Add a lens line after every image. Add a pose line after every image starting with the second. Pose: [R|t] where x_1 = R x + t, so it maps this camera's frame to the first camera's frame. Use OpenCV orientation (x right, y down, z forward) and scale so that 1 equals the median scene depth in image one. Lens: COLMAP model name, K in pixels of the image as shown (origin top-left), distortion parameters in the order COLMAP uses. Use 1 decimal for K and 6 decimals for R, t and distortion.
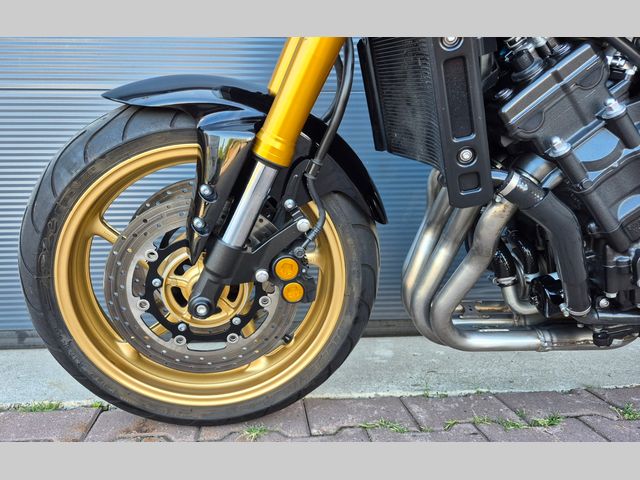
lens RADIAL K [[579.6, 0, 353.3], [0, 579.6, 239.7], [0, 0, 1]] dist [0.078021, -0.011999]
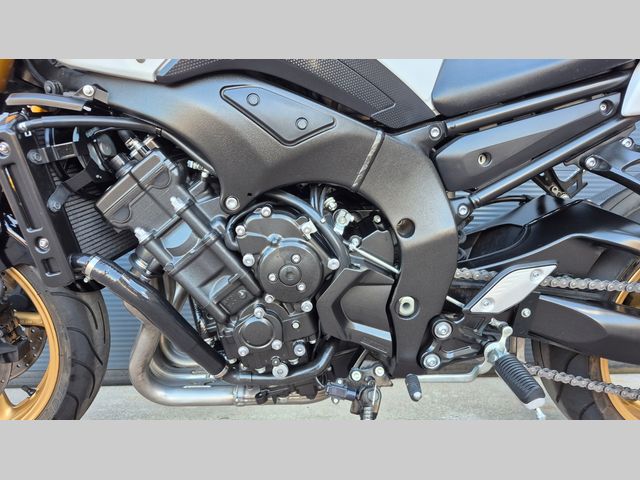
lens RADIAL K [[509.8, 0, 328.2], [0, 509.8, 227.7], [0, 0, 1]] dist [0.079742, -0.123488]
pose [[0.999956, 0.009236, 0.001639, 0.708952], [-0.009011, 0.994378, -0.105506, -0.067764], [-0.002604, 0.105487, 0.994417, -0.022620]]
